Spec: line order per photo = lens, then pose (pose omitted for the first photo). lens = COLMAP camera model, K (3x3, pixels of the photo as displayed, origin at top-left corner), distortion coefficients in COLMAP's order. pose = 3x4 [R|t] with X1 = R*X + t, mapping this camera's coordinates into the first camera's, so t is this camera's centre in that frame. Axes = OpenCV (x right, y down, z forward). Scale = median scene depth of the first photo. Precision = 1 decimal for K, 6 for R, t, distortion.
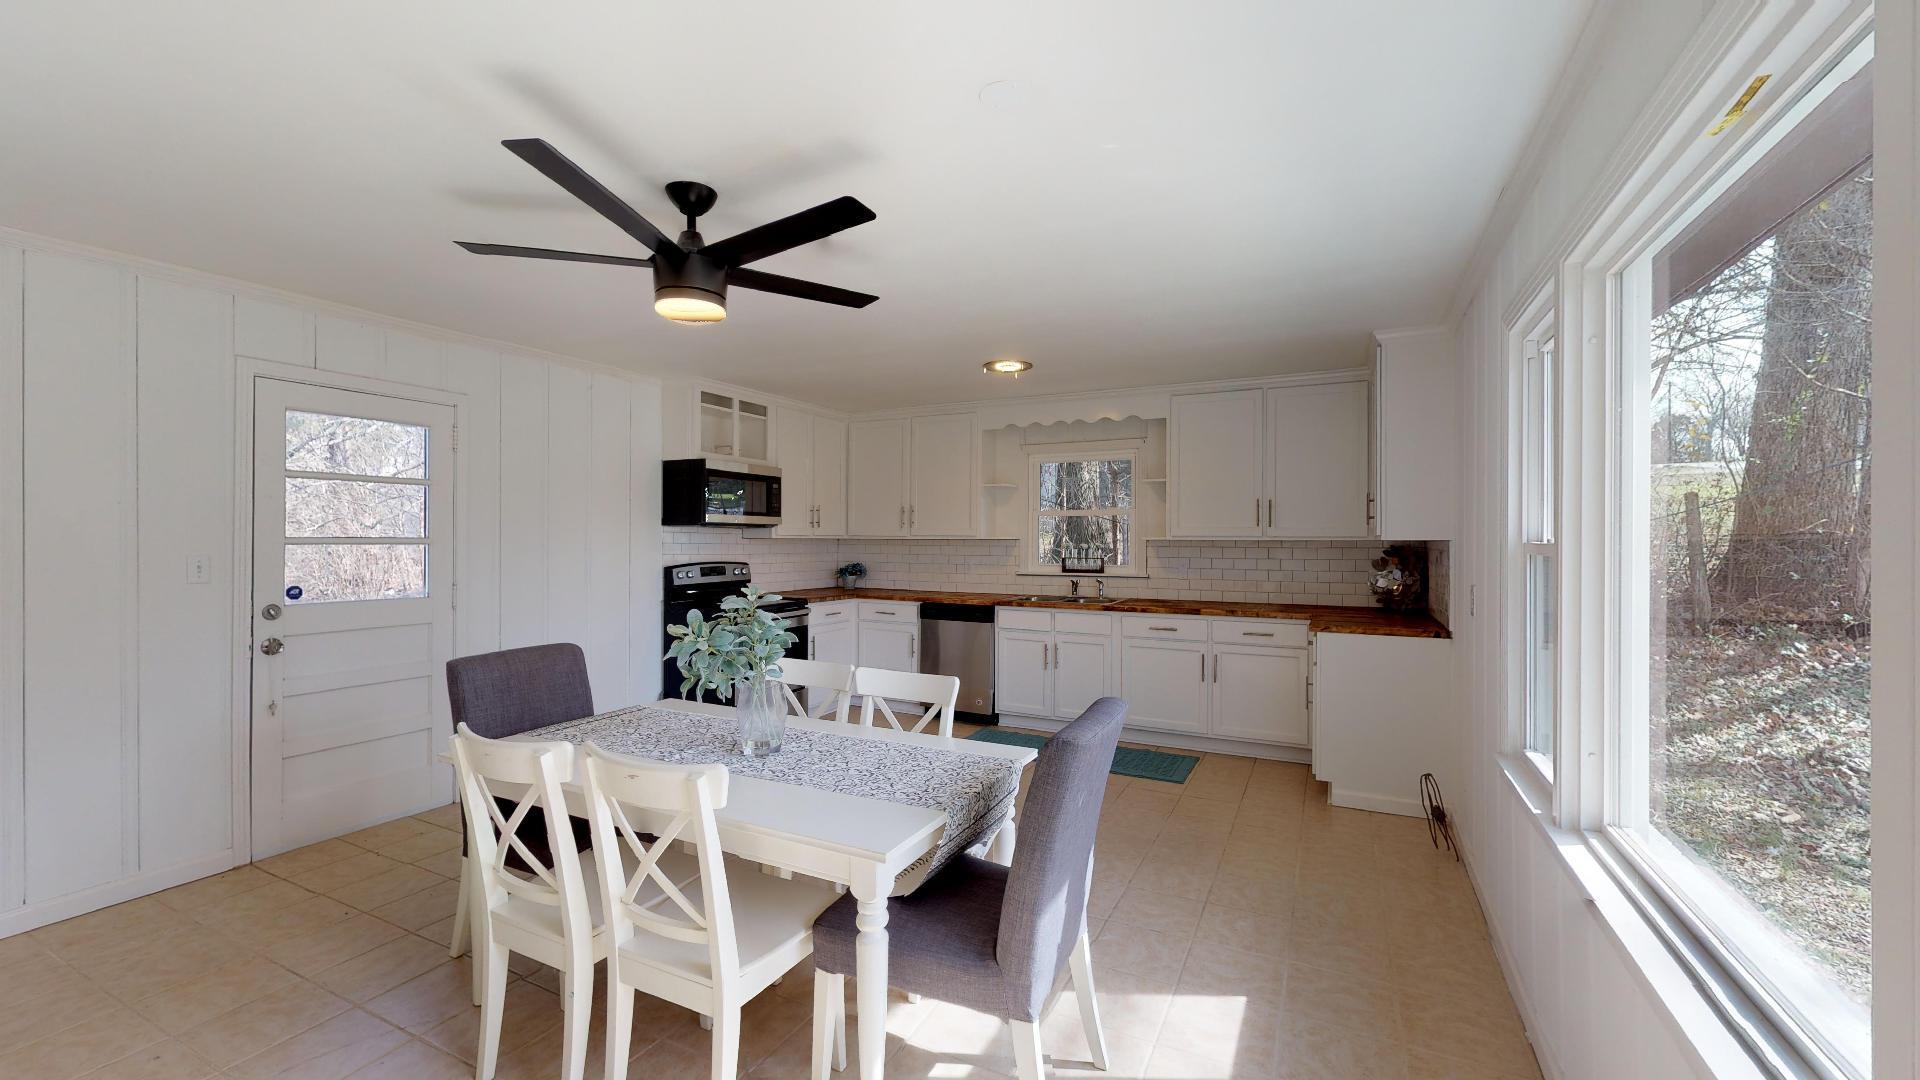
lens RADIAL K [[750.3, 0, 962.0], [0, 750.3, 540.2], [0, 0, 1]] dist [0.002163, -0.000066]
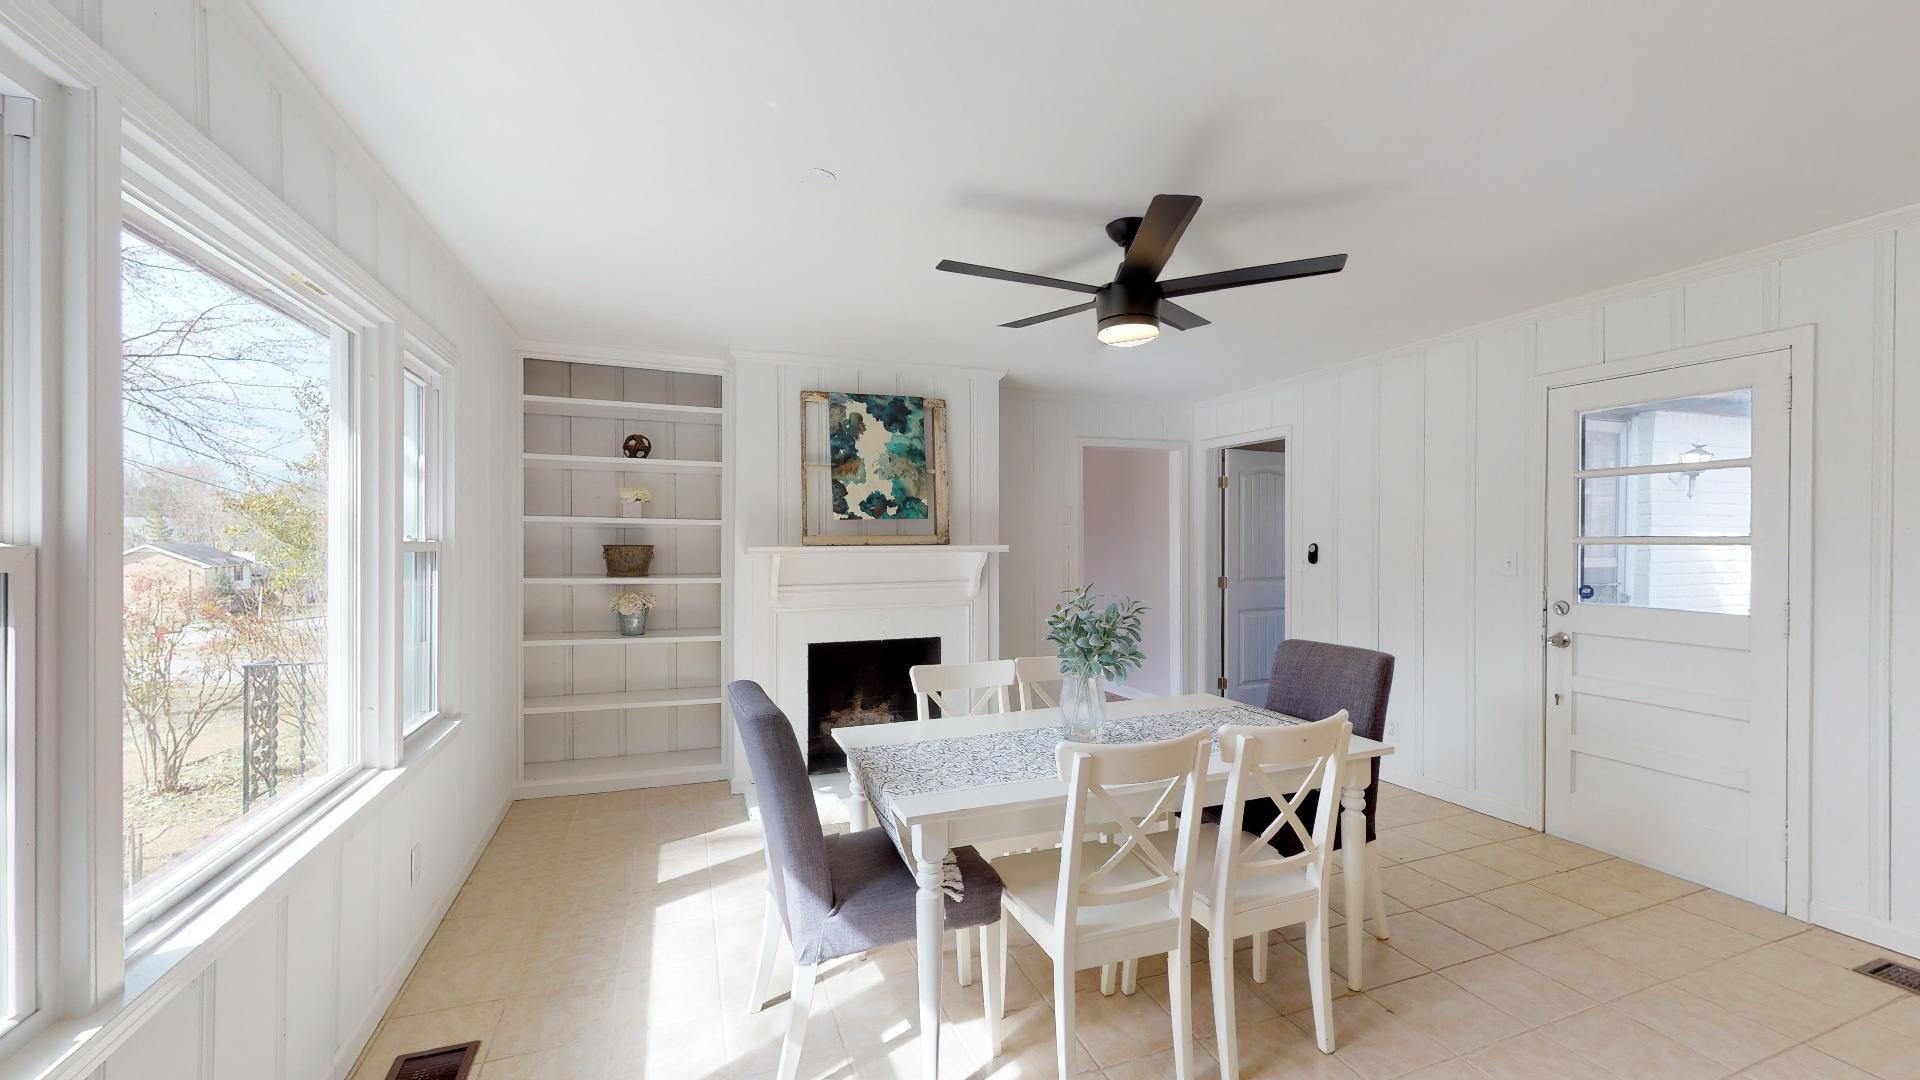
lens RADIAL K [[750.3, 0, 960.2], [0, 750.3, 539.1], [0, 0, 1]] dist [0.002163, -0.000066]
pose [[-0.675893, 0.002229, -0.736996, 0.271292], [-0.000072, 0.999995, 0.003090, -0.002493], [0.736999, 0.002142, -0.675890, 0.677855]]
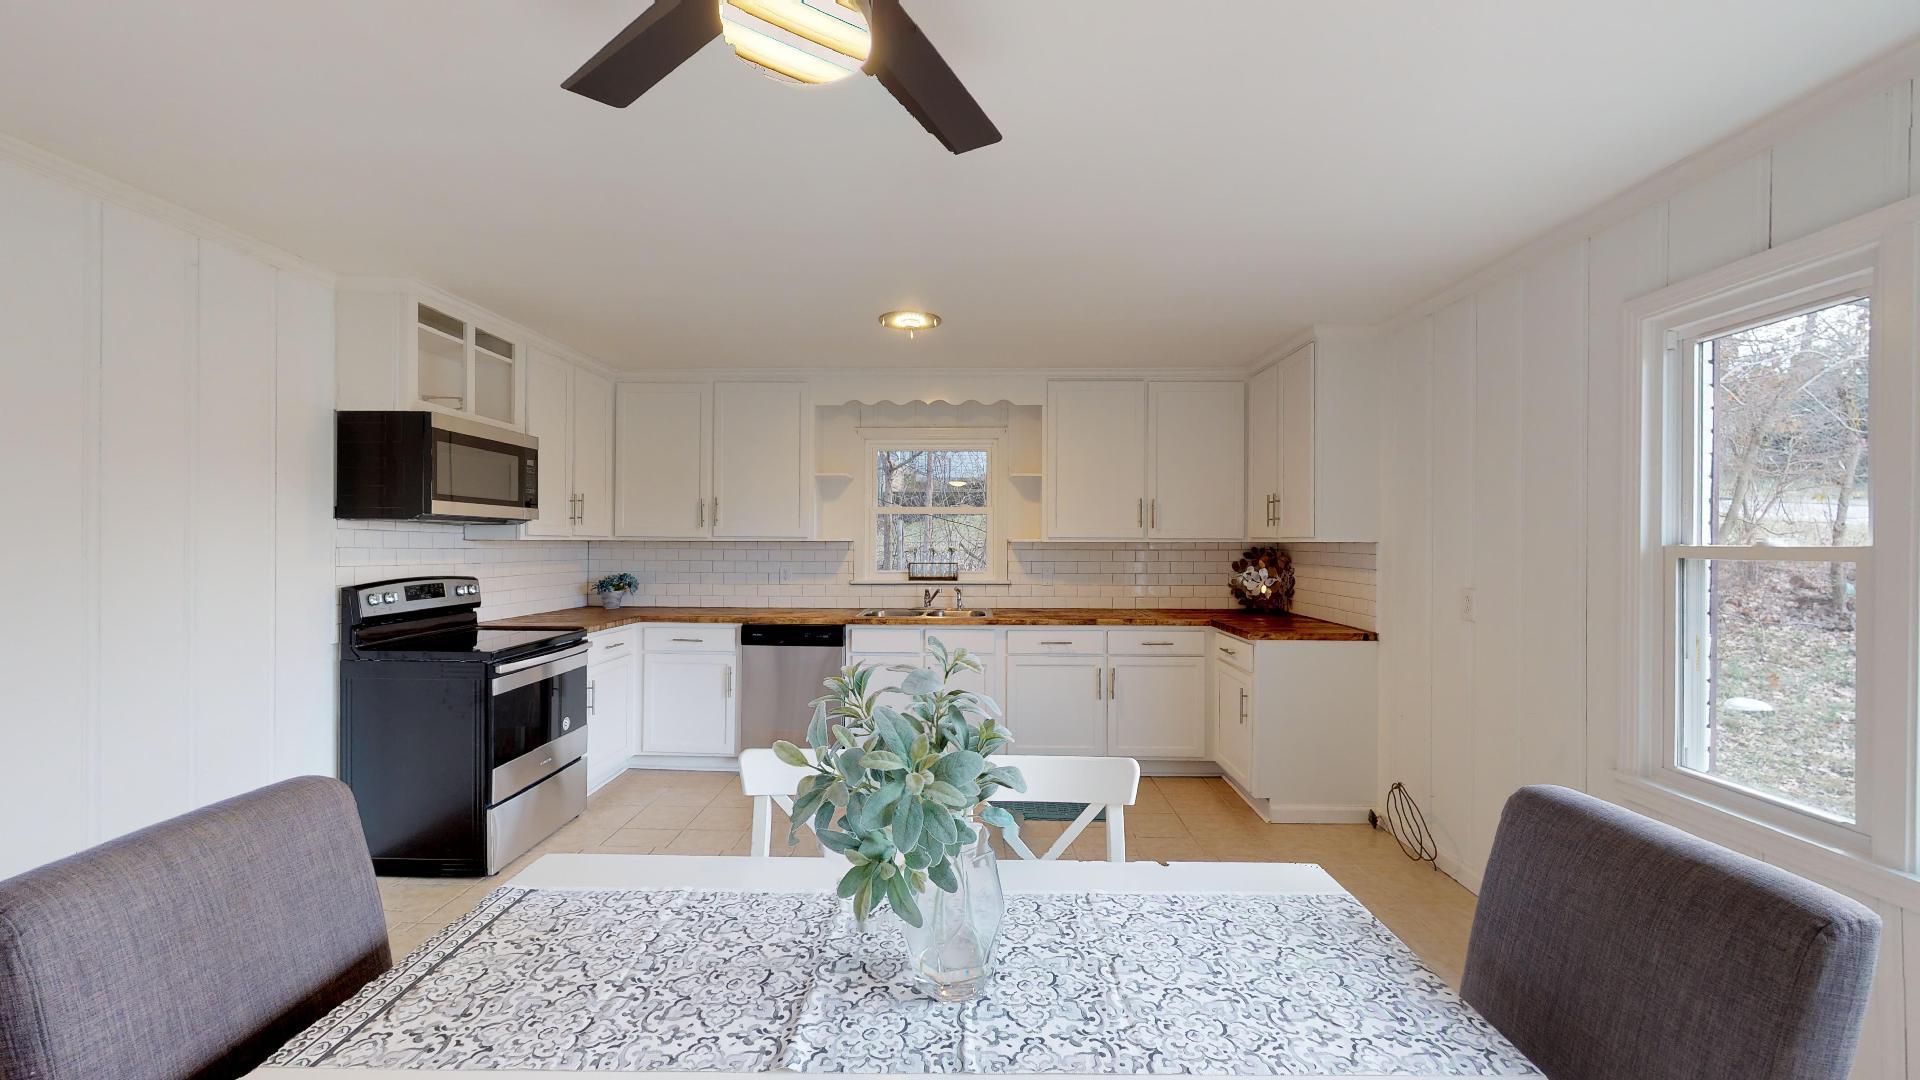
lens RADIAL K [[750.3, 0, 957.4], [0, 750.3, 540.4], [0, 0, 1]] dist [0.002163, -0.000066]
pose [[0.903551, 0.000338, 0.428480, -0.201847], [0.000542, 0.999998, -0.001931, -0.000761], [-0.428480, 0.001977, 0.903549, 0.237404]]
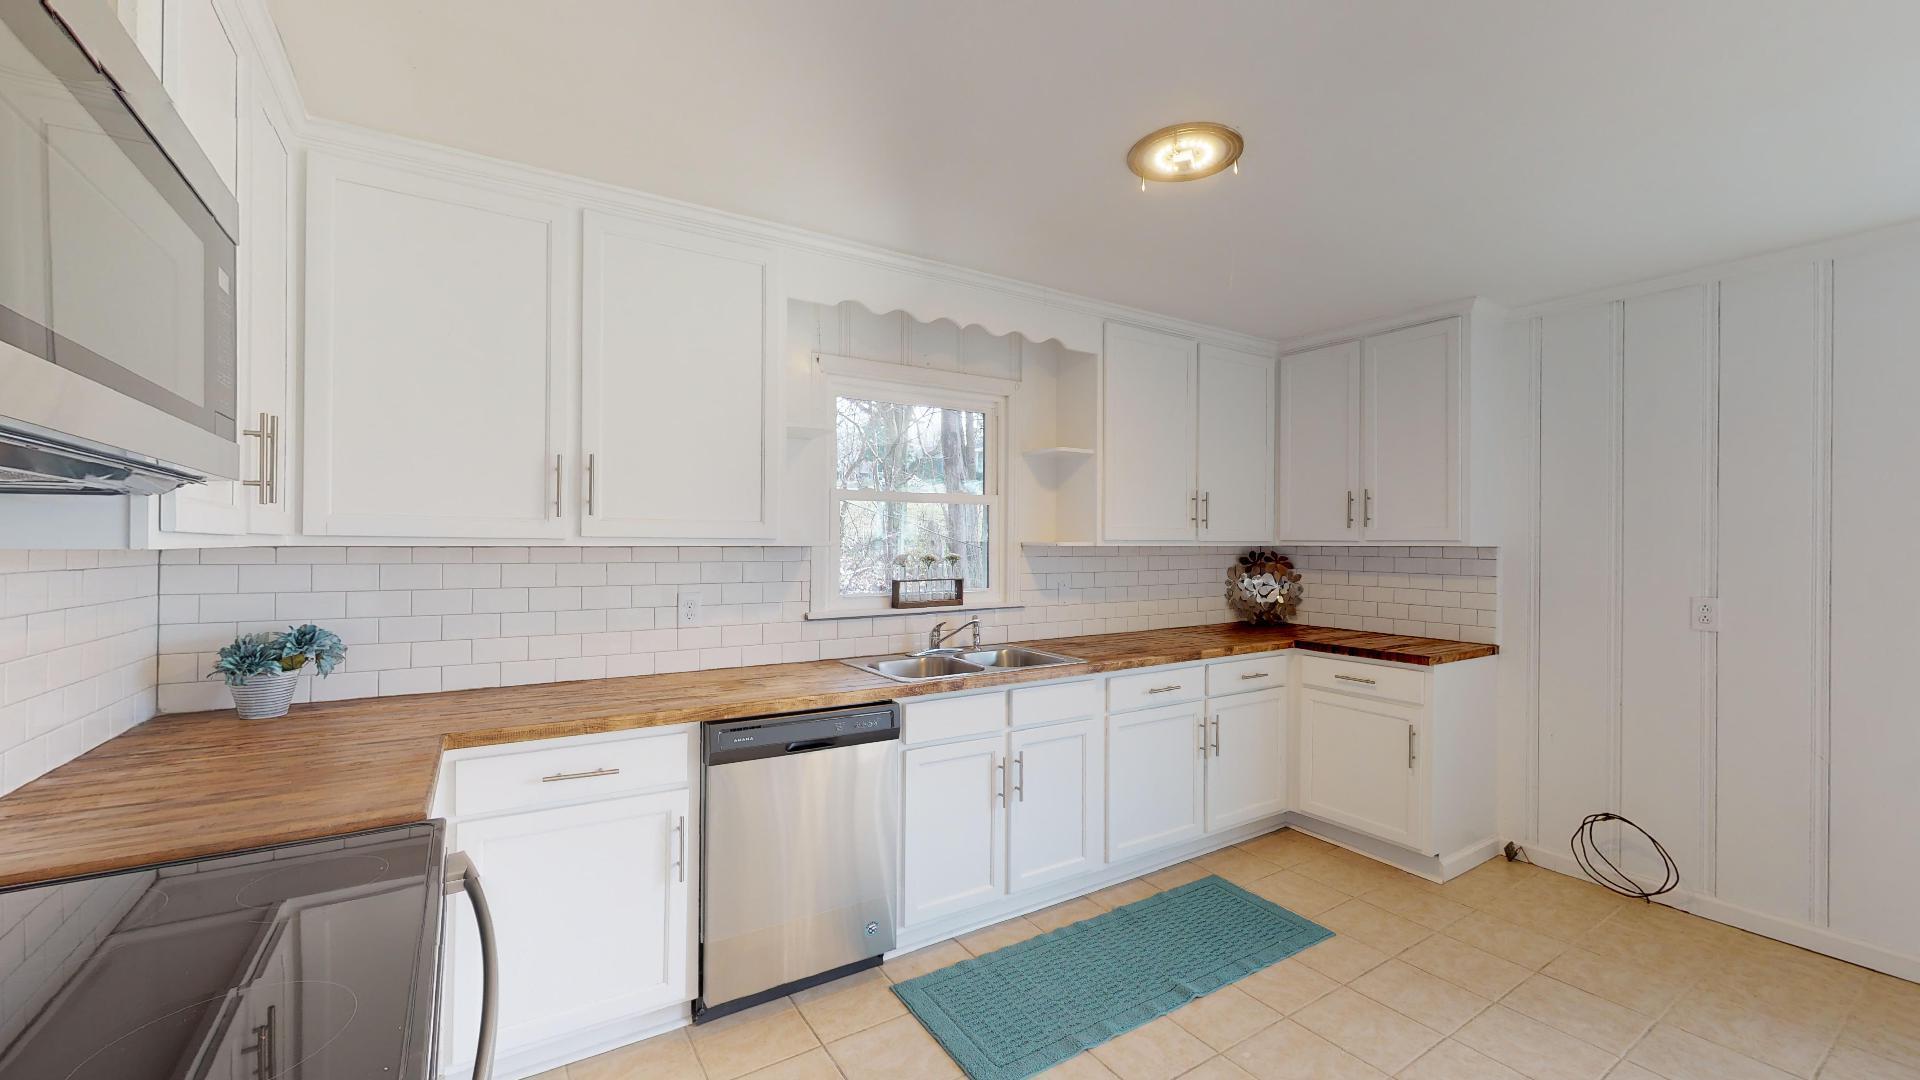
lens RADIAL K [[750.3, 0, 960.5], [0, 750.3, 545.3], [0, 0, 1]] dist [0.002163, -0.000066]
pose [[0.509183, -0.004726, 0.860646, -0.334522], [0.000544, 0.999986, 0.005169, -0.004681], [-0.860658, -0.002164, 0.509178, 0.777941]]
